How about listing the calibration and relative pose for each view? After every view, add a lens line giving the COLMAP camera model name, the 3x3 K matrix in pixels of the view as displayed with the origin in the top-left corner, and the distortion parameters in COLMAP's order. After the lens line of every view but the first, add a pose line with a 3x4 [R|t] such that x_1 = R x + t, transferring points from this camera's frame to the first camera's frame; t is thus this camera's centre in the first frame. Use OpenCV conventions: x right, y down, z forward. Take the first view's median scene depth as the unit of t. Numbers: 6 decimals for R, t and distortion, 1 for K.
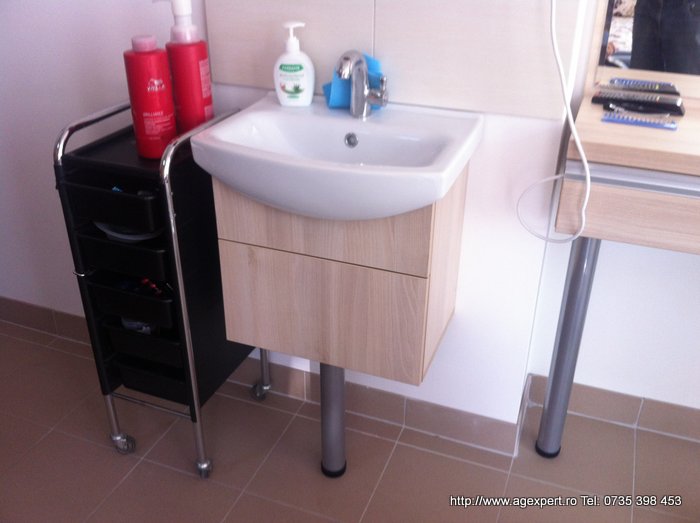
lens RADIAL K [[674.7, 0, 350.0], [0, 674.7, 261.5], [0, 0, 1]] dist [0.025312, -0.152173]
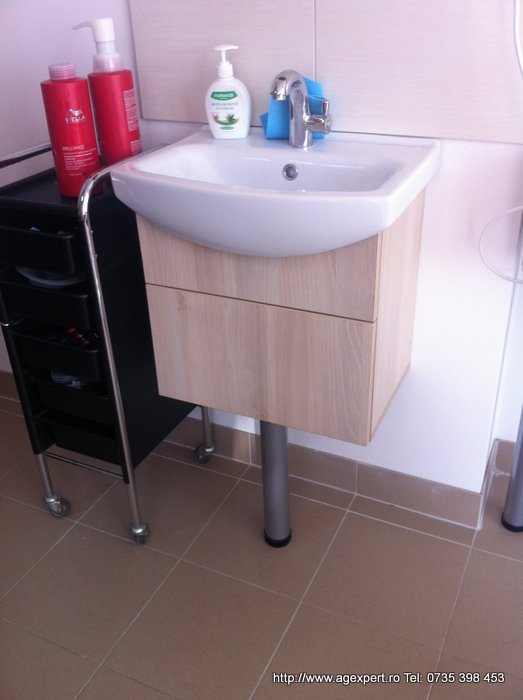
lens RADIAL K [[635.3, 0, 261.5], [0, 635.3, 350.0], [0, 0, 1]] dist [0.133600, -0.586705]
pose [[0.995249, -0.003159, -0.097306, 0.045731], [0.003504, 0.999988, 0.003373, 0.053581], [0.097294, -0.003698, 0.995249, 0.144007]]
